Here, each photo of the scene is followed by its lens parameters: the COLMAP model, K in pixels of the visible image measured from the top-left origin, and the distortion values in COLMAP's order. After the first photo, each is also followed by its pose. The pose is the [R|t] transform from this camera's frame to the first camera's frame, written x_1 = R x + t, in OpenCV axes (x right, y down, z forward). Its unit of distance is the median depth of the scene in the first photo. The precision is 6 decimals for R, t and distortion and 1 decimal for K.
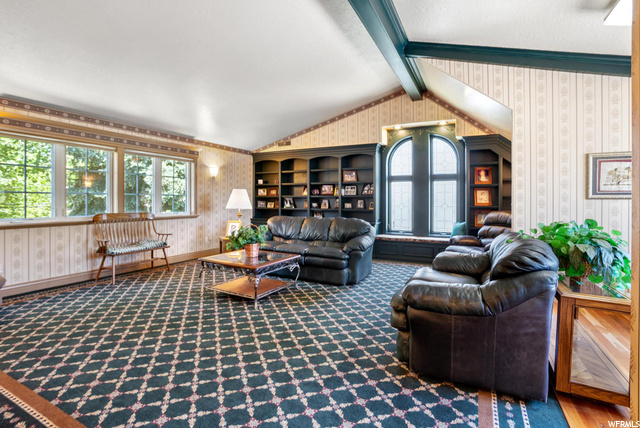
lens RADIAL K [[320.2, 0, 316.3], [0, 320.2, 203.1], [0, 0, 1]] dist [-0.066096, 0.031449]
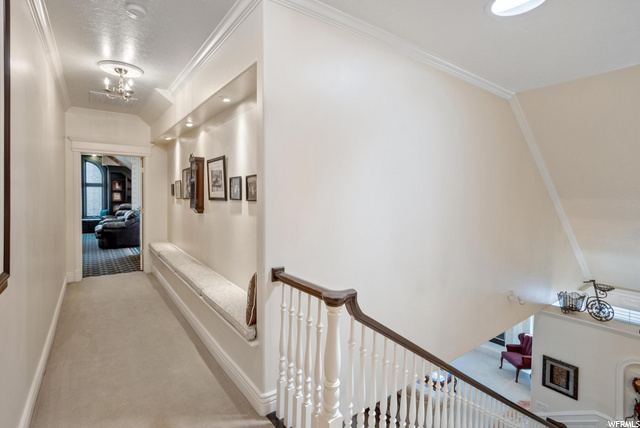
lens RADIAL K [[320.2, 0, 316.3], [0, 320.2, 203.1], [0, 0, 1]] dist [-0.066096, 0.031449]
pose [[0.466425, -0.018862, 0.884360, -0.639770], [-0.001855, 0.999750, 0.022302, -0.023702], [-0.884559, -0.012042, 0.466273, -1.040431]]
